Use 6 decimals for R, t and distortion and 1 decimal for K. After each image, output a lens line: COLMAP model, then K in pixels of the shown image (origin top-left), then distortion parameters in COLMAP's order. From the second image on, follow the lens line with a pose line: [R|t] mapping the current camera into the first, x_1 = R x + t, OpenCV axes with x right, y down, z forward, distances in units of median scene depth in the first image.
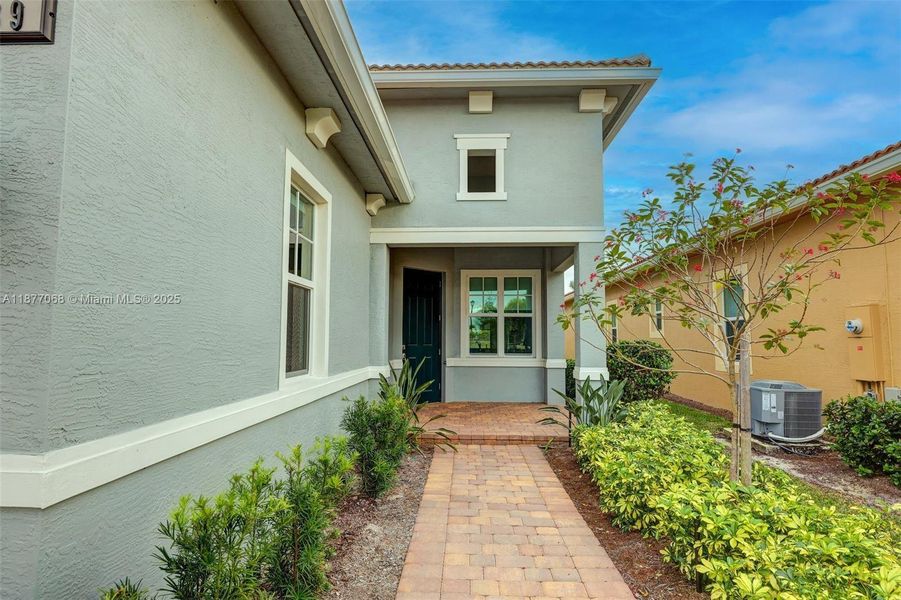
lens RADIAL K [[470.1, 0, 449.8], [0, 470.1, 301.9], [0, 0, 1]] dist [0.000399, 0.000091]
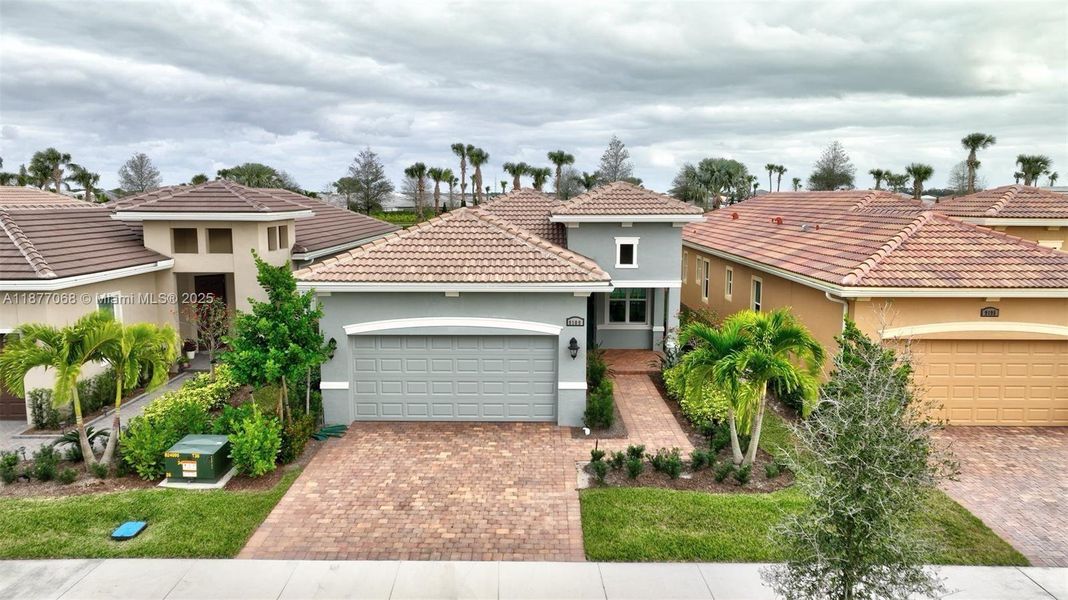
lens RADIAL K [[750.2, 0, 534.5], [0, 750.2, 302.5], [0, 0, 1]] dist [0.006857, 0.000099]
pose [[0.999044, -0.009718, 0.042633, -0.507585], [-0.000167, 0.974136, 0.225960, -0.844766], [-0.043726, -0.225751, 0.973203, -2.405144]]
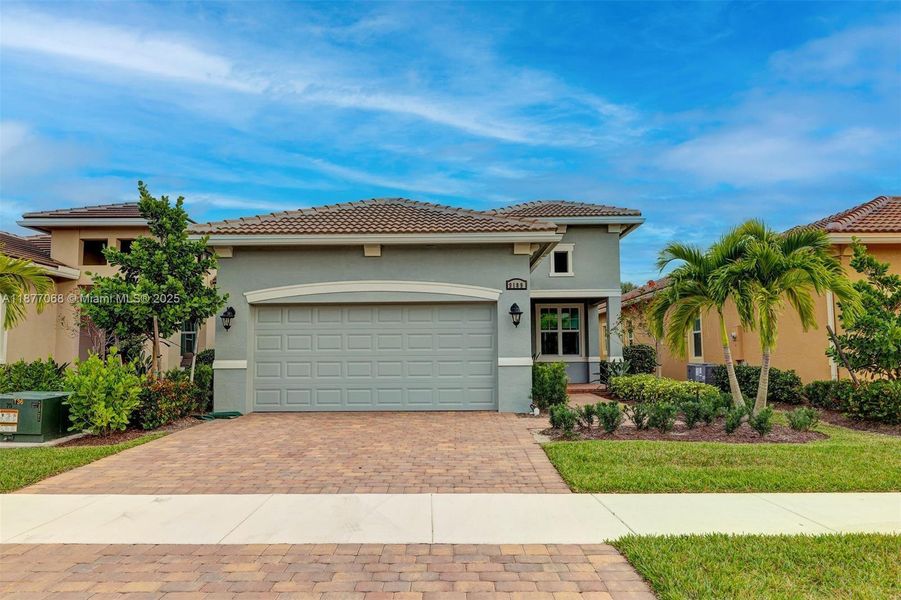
lens RADIAL K [[626.7, 0, 450.1], [0, 626.7, 302.5], [0, 0, 1]] dist [0.001223, 0.002837]
pose [[0.999076, -0.010354, 0.041711, -0.530954], [0.010565, 0.999932, -0.004838, -0.093979], [-0.041658, 0.005274, 0.999118, -1.704809]]
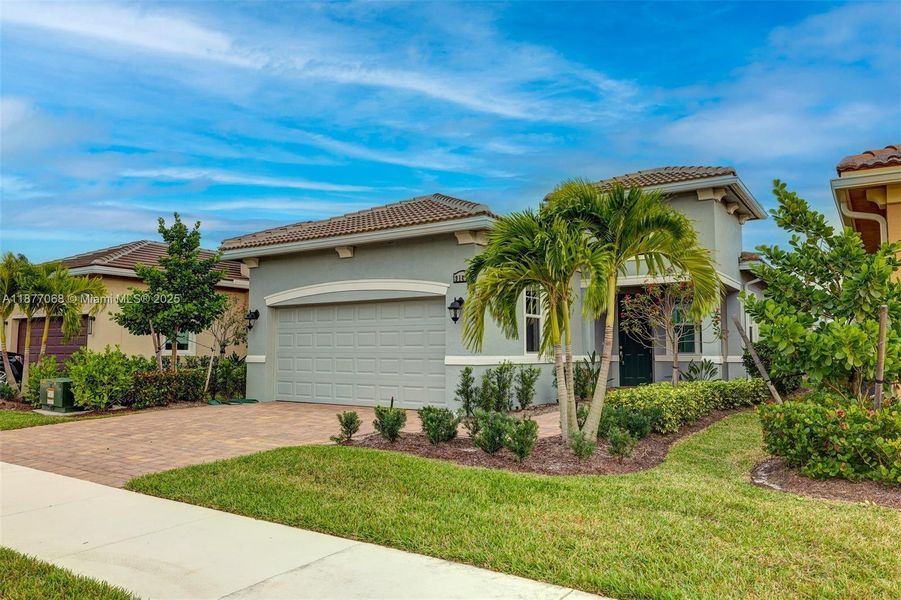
lens RADIAL K [[626.7, 0, 449.2], [0, 626.7, 299.7], [0, 0, 1]] dist [0.001223, 0.002837]
pose [[0.855617, -0.046085, -0.515554, 0.645897], [0.047073, 0.998829, -0.011161, -0.073342], [0.515464, -0.014719, 0.856785, -1.321380]]
